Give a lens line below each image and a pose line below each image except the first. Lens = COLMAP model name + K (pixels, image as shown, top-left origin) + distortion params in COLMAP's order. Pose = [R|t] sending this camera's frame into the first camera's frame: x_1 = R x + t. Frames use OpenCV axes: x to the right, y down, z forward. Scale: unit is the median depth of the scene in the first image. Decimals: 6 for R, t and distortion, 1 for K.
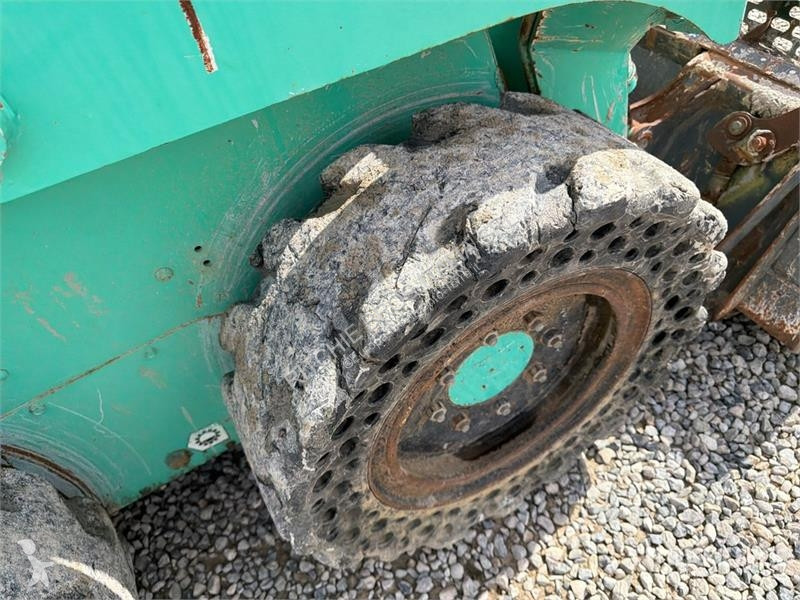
lens RADIAL K [[681.9, 0, 400.0], [0, 681.9, 300.0], [0, 0, 1]] dist [0.052812, -0.068552]
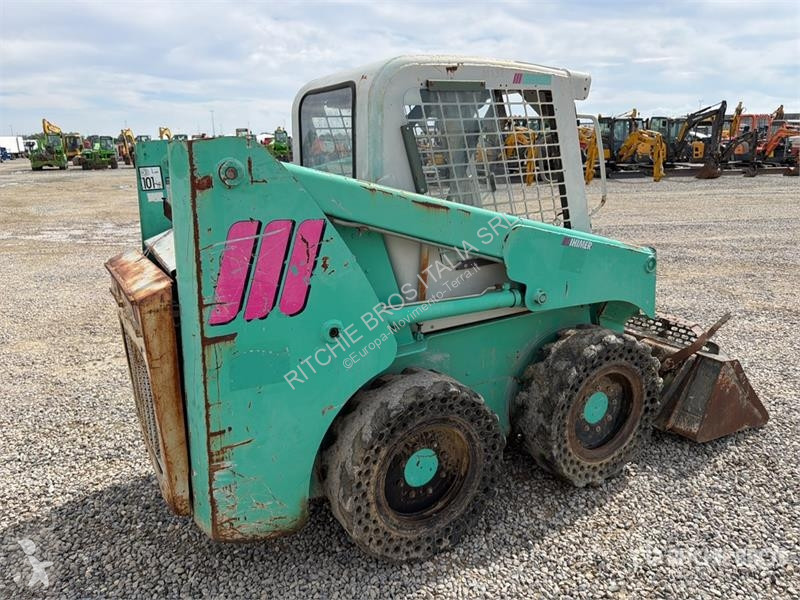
lens RADIAL K [[653.7, 0, 403.8], [0, 653.7, 272.1], [0, 0, 1]] dist [0.126198, -0.130876]
pose [[0.993442, 0.099590, 0.056165, -0.772128], [-0.052311, 0.832702, -0.551244, 1.035936], [-0.101667, 0.544691, 0.832451, -1.409694]]
